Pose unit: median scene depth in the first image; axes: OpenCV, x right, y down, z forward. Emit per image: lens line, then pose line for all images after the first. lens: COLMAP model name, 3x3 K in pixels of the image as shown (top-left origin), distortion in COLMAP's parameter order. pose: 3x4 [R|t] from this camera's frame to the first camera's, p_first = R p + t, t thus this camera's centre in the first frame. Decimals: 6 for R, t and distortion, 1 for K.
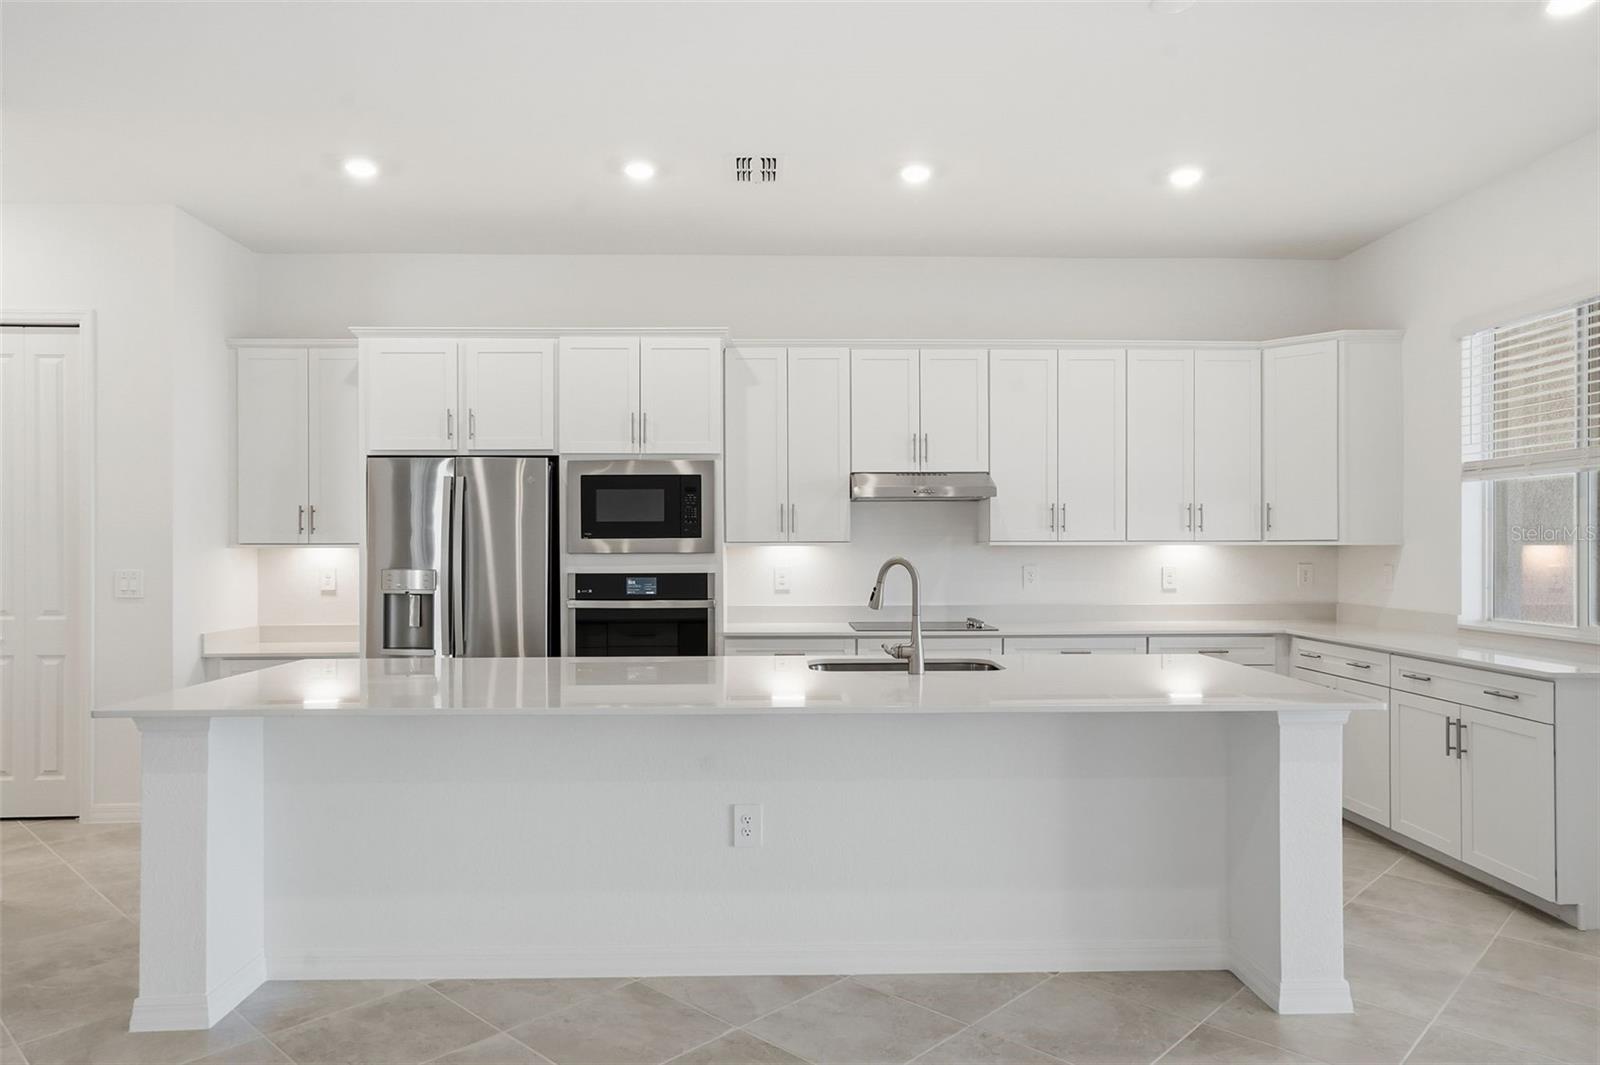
lens RADIAL K [[1041.3, 0, 800.0], [0, 1041.3, 532.5], [0, 0, 1]] dist [-0.001128, -0.000692]
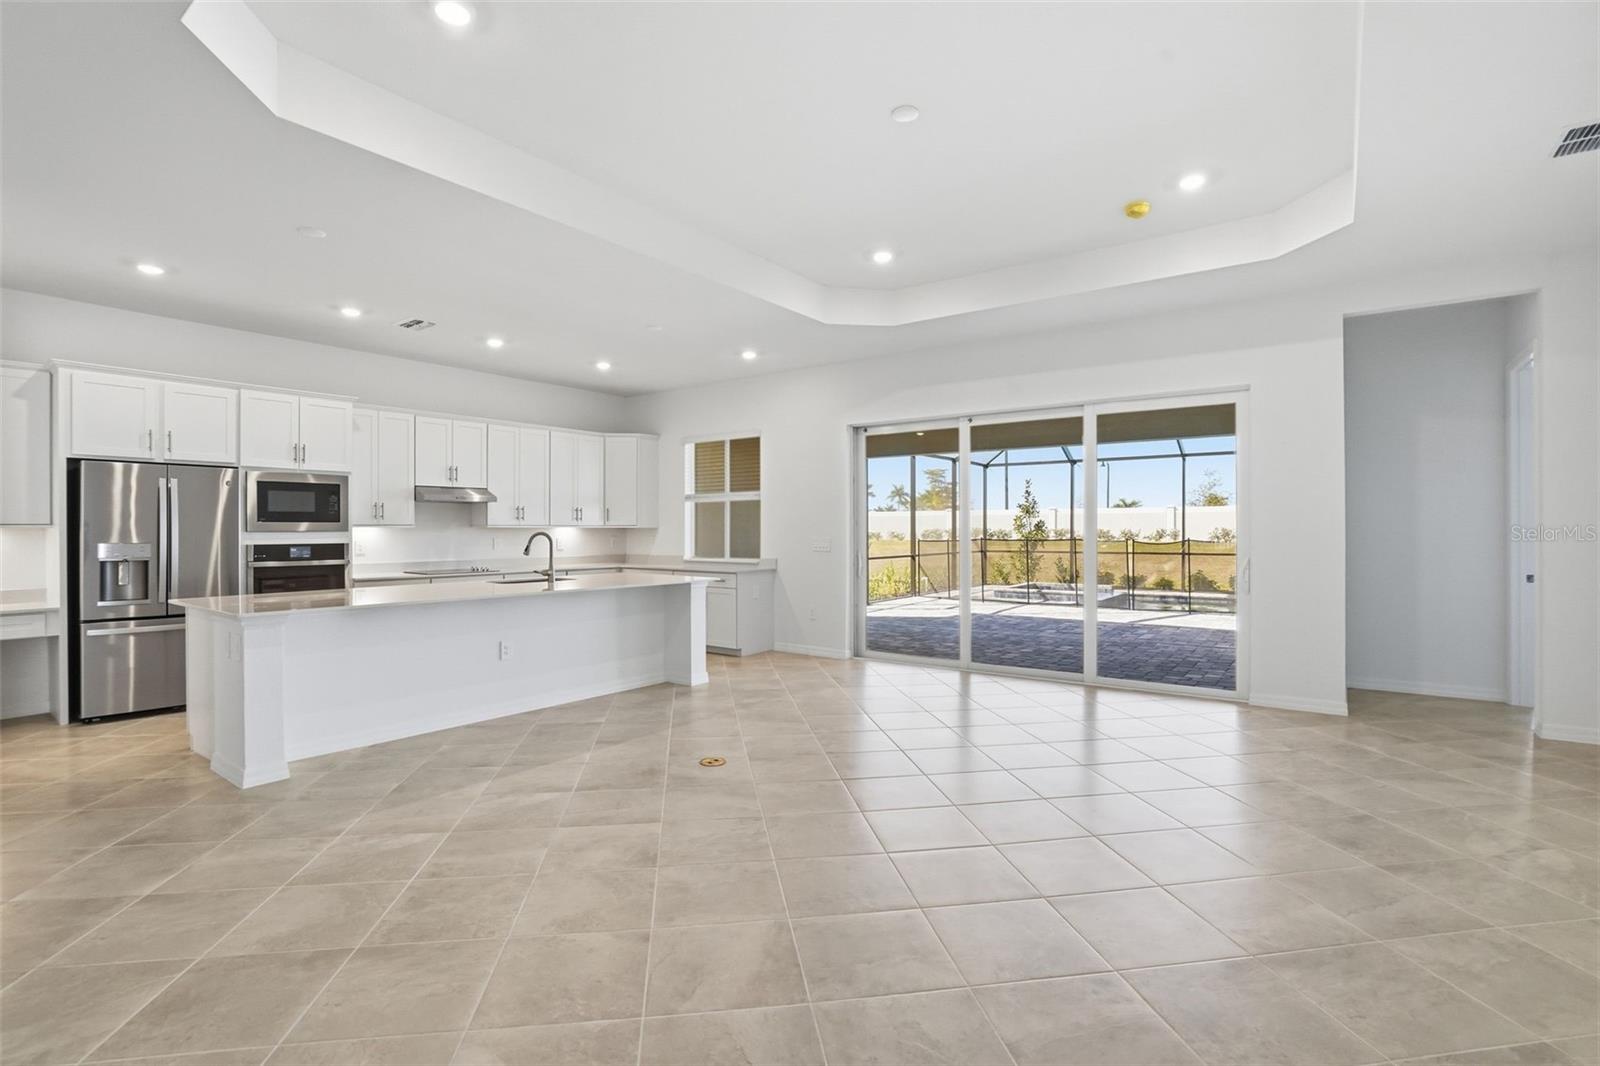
lens RADIAL K [[744.0, 0, 774.4], [0, 744.0, 523.4], [0, 0, 1]] dist [-0.025488, 0.000176]
pose [[0.646994, 0.007267, 0.762461, -0.542468], [-0.010230, 0.999947, -0.000849, 0.001199], [-0.762427, -0.007251, 0.647034, -0.289430]]
